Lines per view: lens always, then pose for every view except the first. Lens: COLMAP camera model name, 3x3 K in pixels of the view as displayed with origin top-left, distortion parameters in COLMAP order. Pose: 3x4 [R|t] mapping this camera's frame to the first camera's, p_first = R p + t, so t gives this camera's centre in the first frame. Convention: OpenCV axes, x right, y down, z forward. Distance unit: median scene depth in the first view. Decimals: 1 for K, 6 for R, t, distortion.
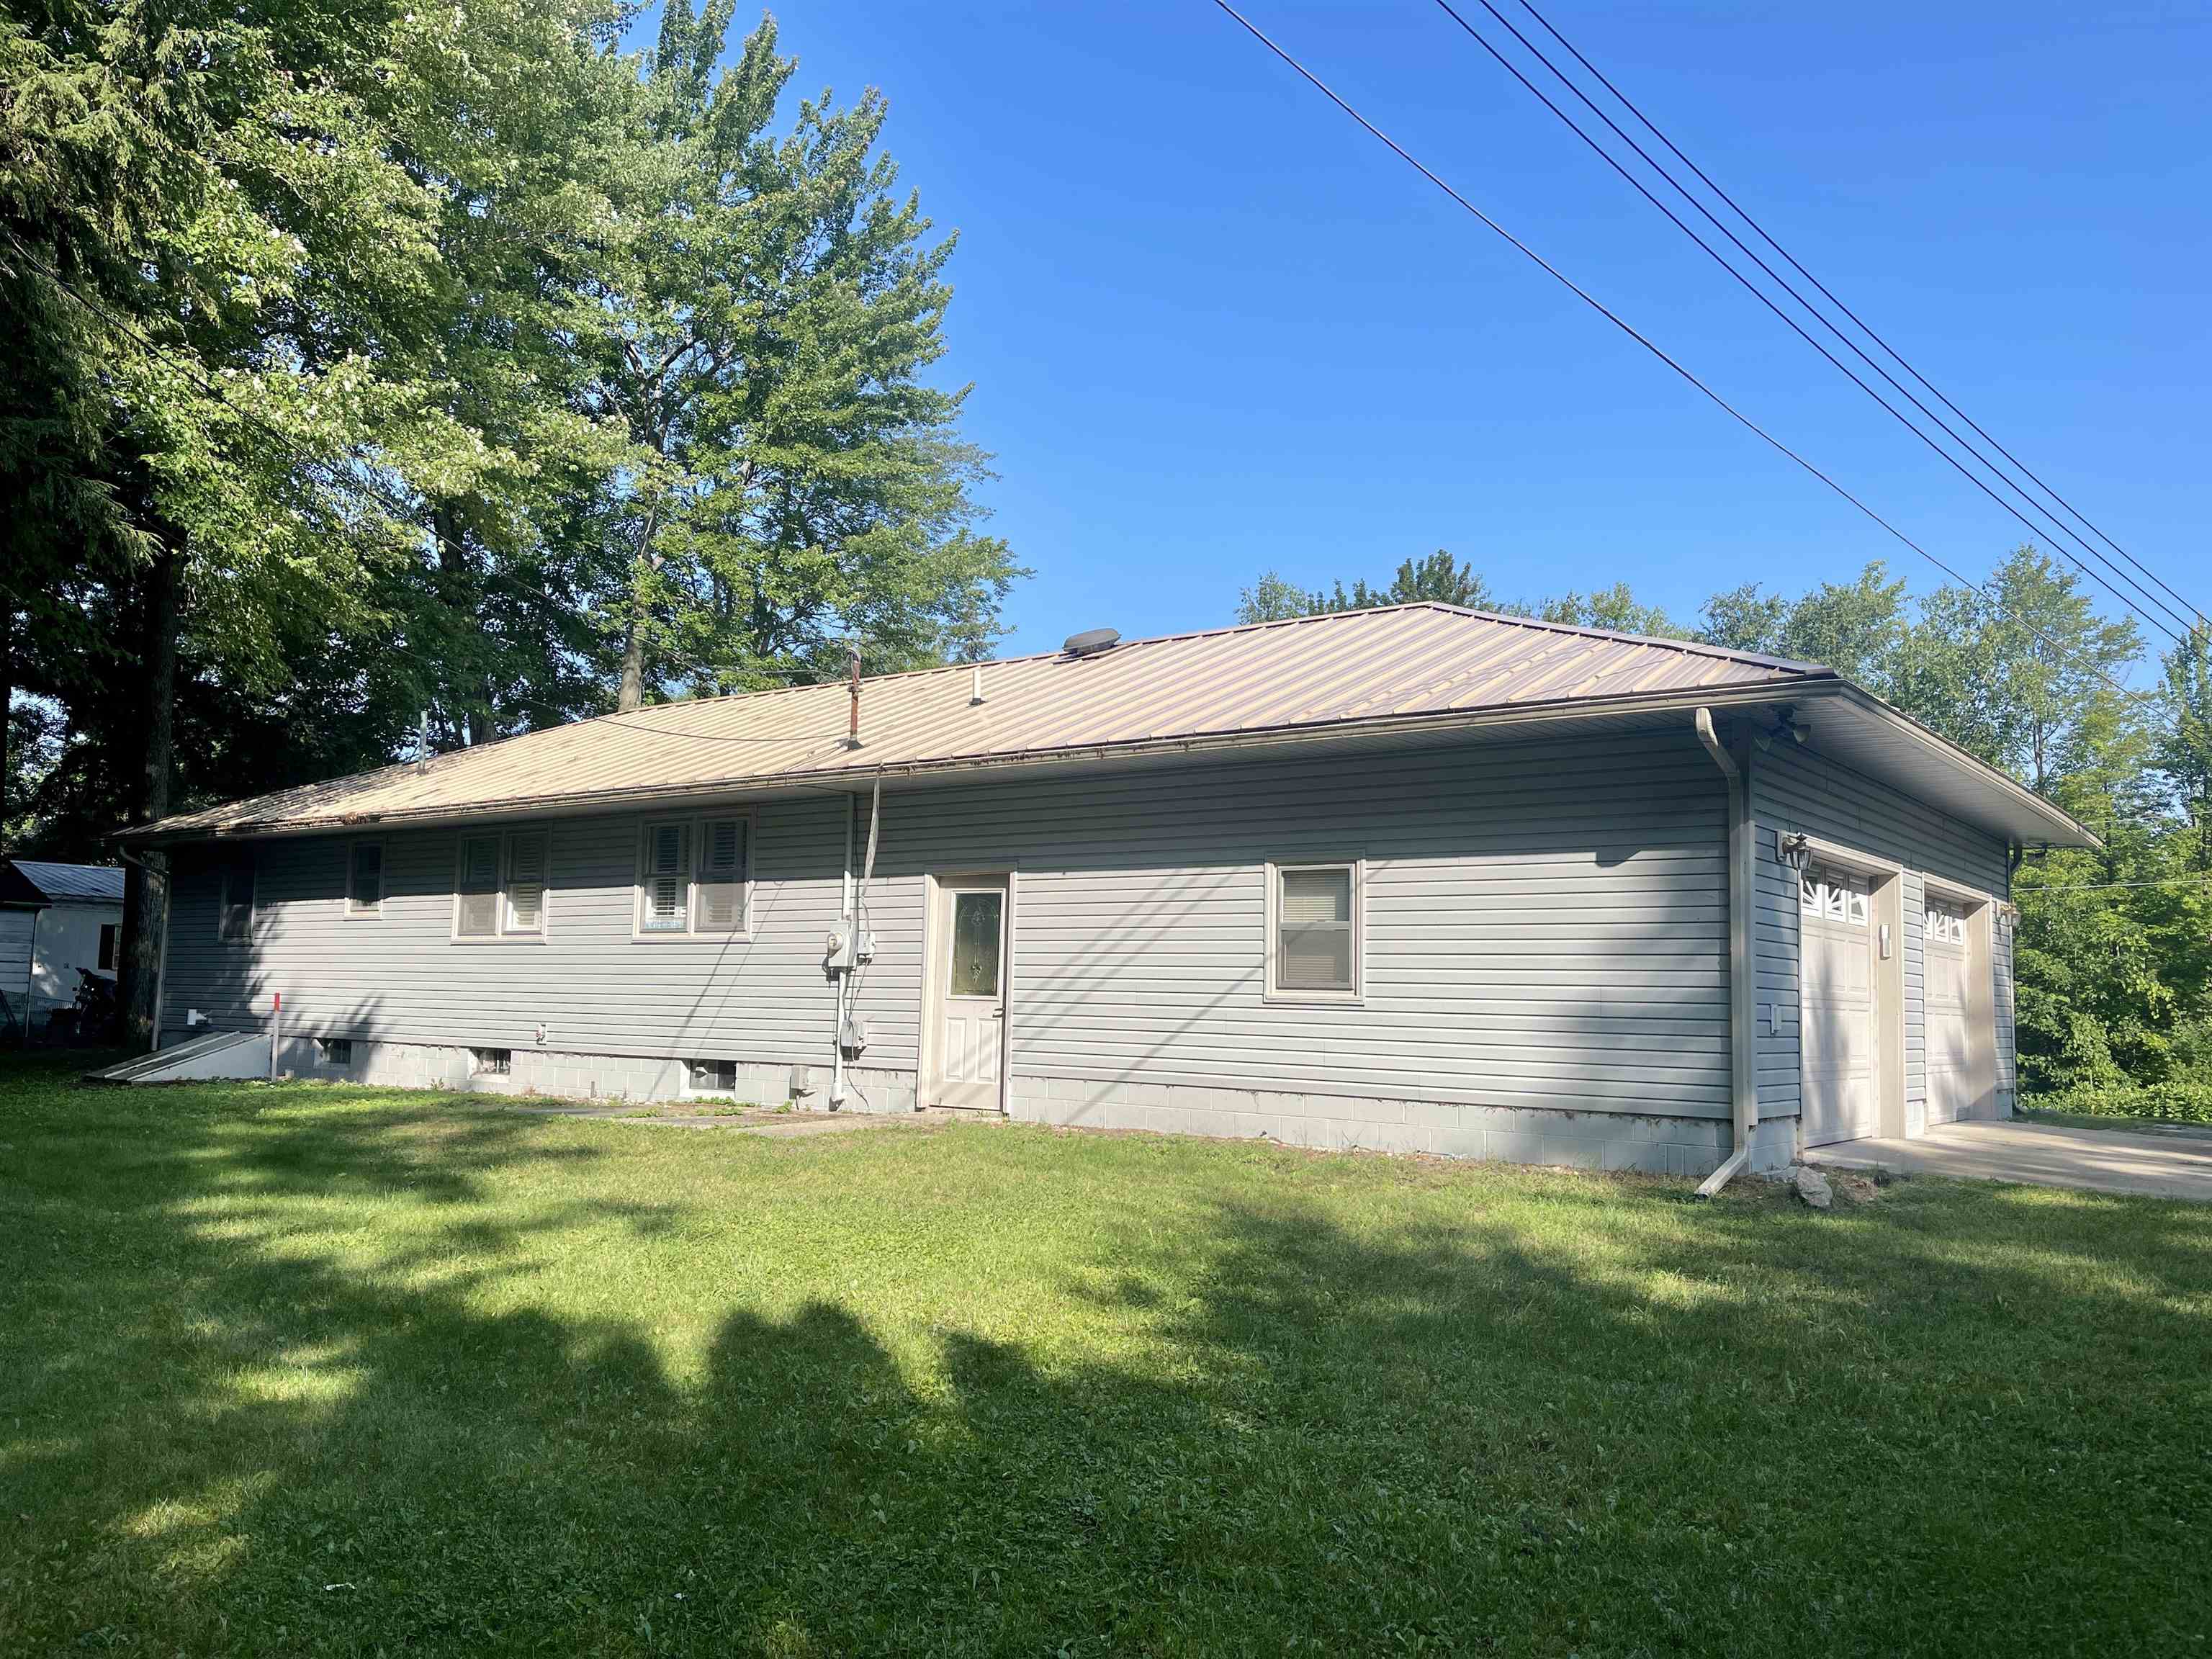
lens RADIAL K [[1622.8, 0, 1110.4], [0, 1622.8, 867.2], [0, 0, 1]] dist [0.119075, -0.174600]
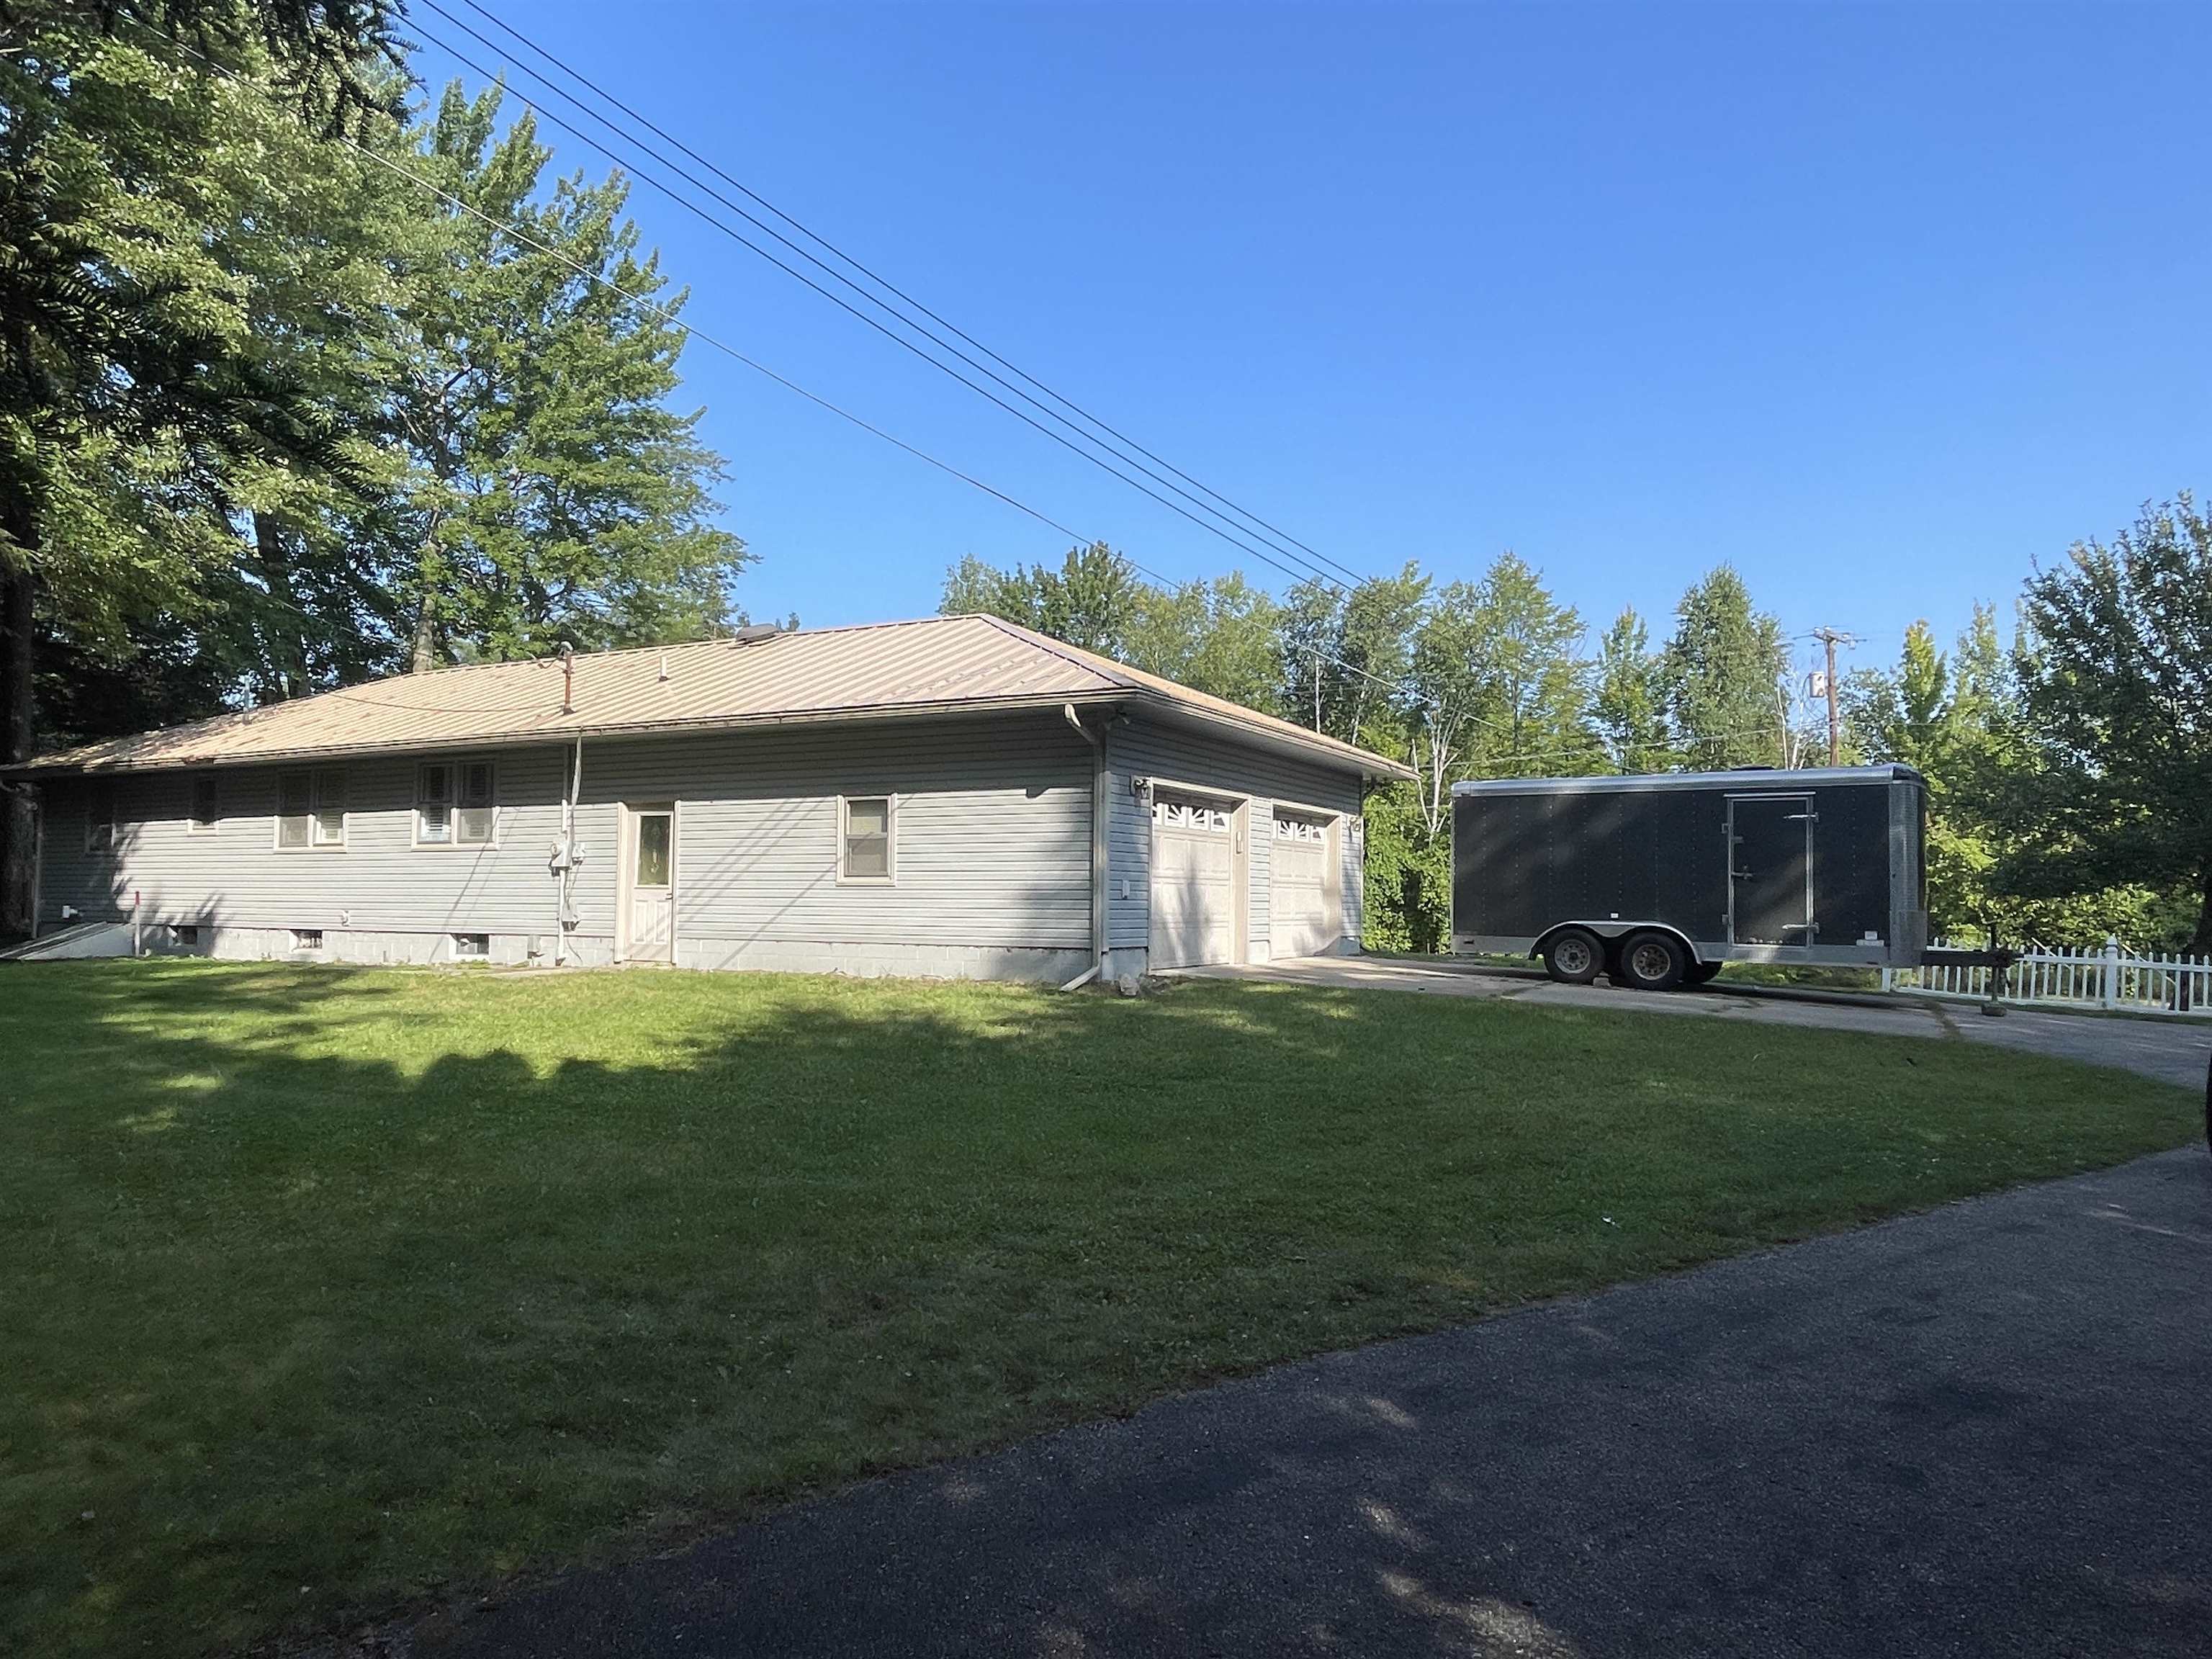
lens RADIAL K [[1405.8, 0, 1098.5], [0, 1405.8, 861.1], [0, 0, 1]] dist [0.025783, -0.031057]
pose [[0.989589, -0.010270, 0.143555, 0.095421], [0.002574, 0.998554, 0.053692, -0.007001], [-0.143899, -0.052763, 0.988185, -0.227033]]
